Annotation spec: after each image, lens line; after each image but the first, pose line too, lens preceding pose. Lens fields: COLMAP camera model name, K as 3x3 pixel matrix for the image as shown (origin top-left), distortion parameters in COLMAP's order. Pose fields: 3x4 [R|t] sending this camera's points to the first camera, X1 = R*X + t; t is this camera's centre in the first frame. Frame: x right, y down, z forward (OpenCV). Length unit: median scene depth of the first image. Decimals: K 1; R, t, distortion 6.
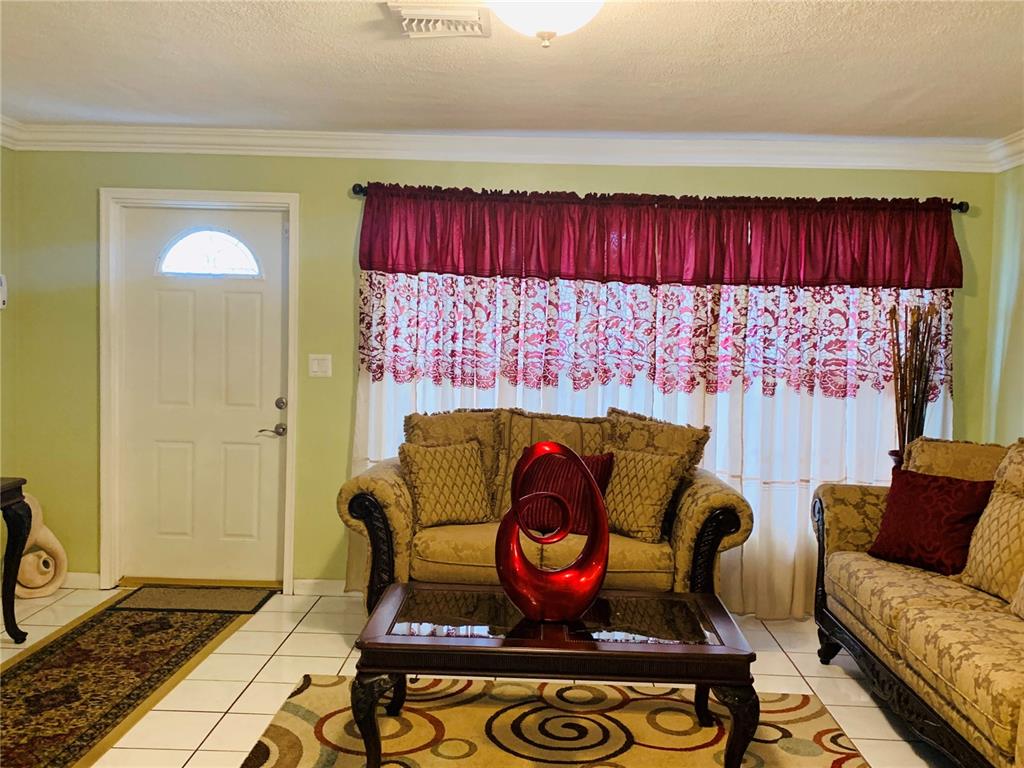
lens RADIAL K [[1003.0, 0, 507.8], [0, 1003.0, 381.8], [0, 0, 1]] dist [0.106546, -0.254734]
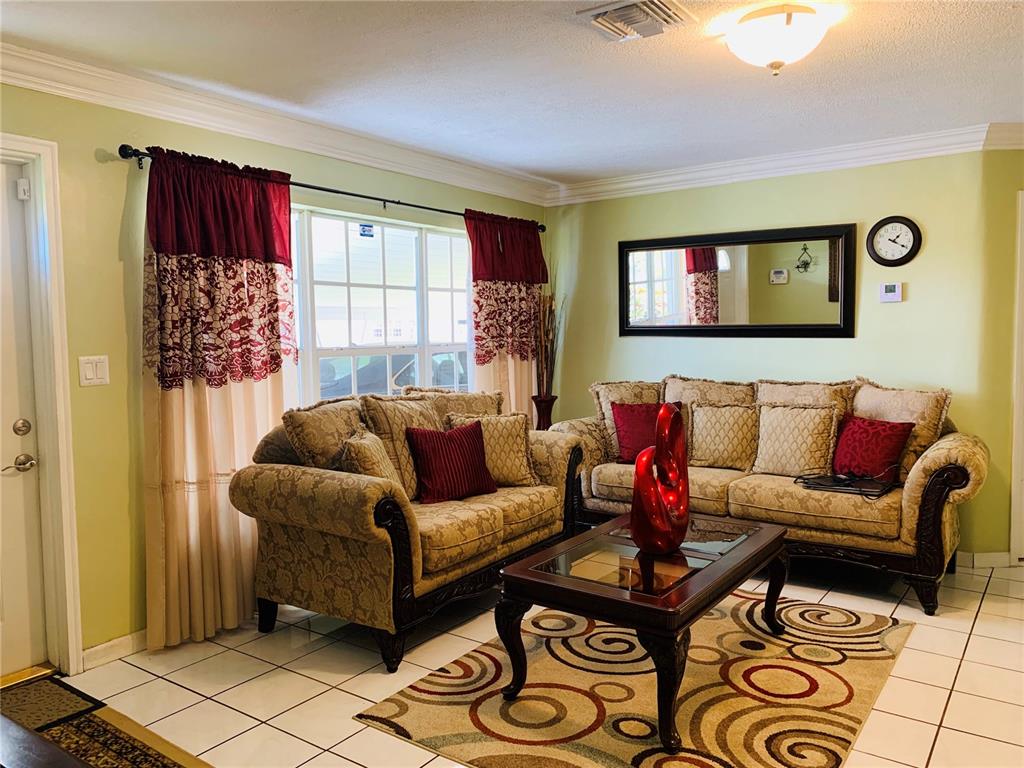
lens RADIAL K [[779.3, 0, 512.0], [0, 779.3, 384.0], [0, 0, 1]] dist [0.041379, -0.057234]
pose [[0.547925, -0.092964, 0.831346, -0.616086], [0.071634, 0.995370, 0.064093, -0.025784], [-0.833455, 0.024435, 0.552047, 0.477595]]
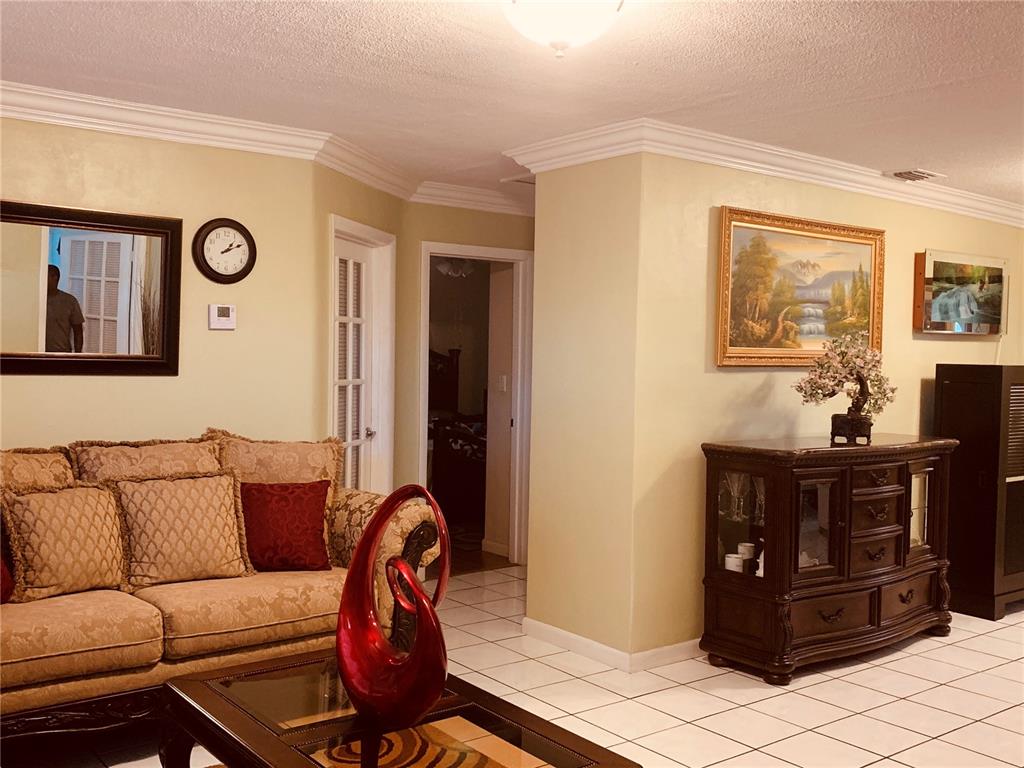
lens RADIAL K [[1003.0, 0, 507.8], [0, 1003.0, 381.8], [0, 0, 1]] dist [0.106546, -0.254734]
pose [[-0.638932, -0.058905, 0.767005, -0.446297], [0.009091, 0.996416, 0.084097, -0.061786], [-0.769209, 0.060705, -0.636107, 1.066313]]
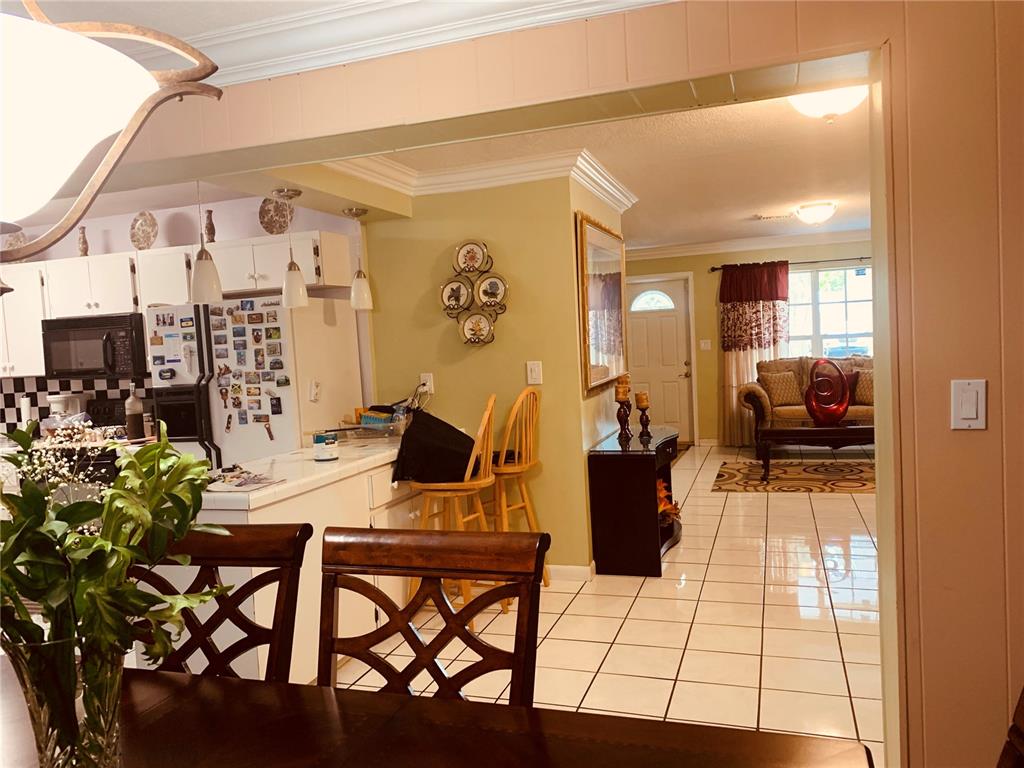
lens RADIAL K [[779.3, 0, 512.0], [0, 779.3, 384.0], [0, 0, 1]] dist [0.041379, -0.057234]
pose [[0.954909, -0.059443, -0.290887, -0.114498], [0.059940, 0.998176, -0.007208, 0.070121], [0.290785, -0.010553, 0.956730, -0.985110]]
